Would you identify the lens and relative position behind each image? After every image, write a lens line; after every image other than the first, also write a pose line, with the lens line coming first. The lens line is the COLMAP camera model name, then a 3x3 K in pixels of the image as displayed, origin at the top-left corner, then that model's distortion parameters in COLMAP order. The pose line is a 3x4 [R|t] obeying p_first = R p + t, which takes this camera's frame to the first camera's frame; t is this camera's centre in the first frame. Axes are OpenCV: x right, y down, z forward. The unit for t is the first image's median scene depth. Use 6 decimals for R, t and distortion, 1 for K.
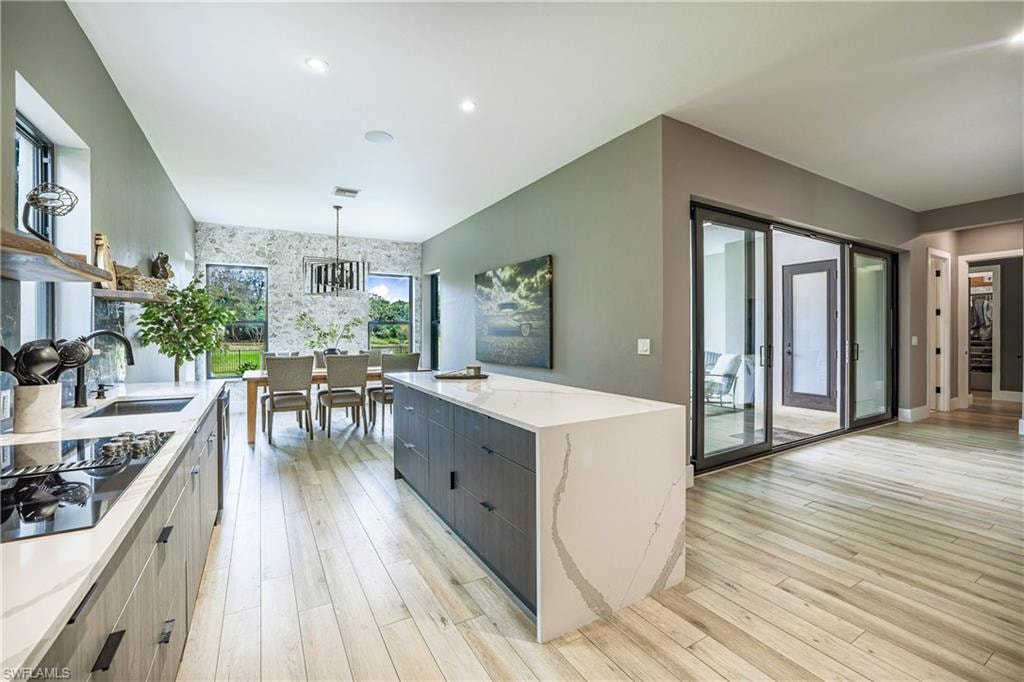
lens RADIAL K [[425.2, 0, 497.3], [0, 425.2, 334.3], [0, 0, 1]] dist [-0.001474, -0.000062]
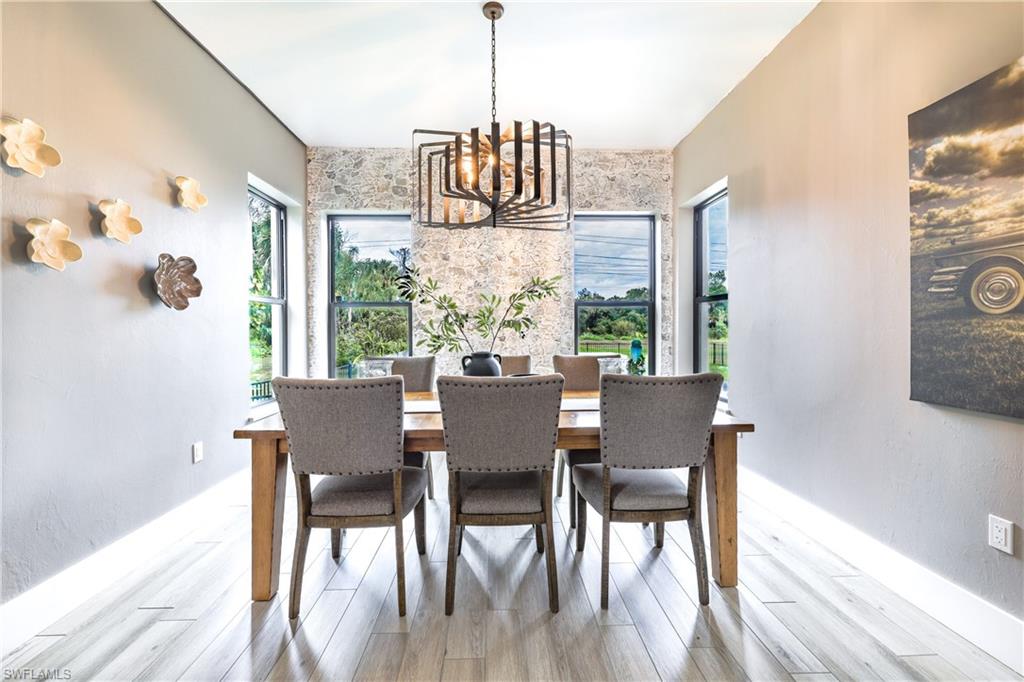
lens RADIAL K [[425.2, 0, 497.3], [0, 425.2, 334.3], [0, 0, 1]] dist [-0.001474, -0.000062]
pose [[0.879467, 0.000557, -0.475959, -0.149863], [0.003938, 0.999957, 0.008446, 0.010225], [0.475943, -0.009302, 0.879427, 0.540136]]
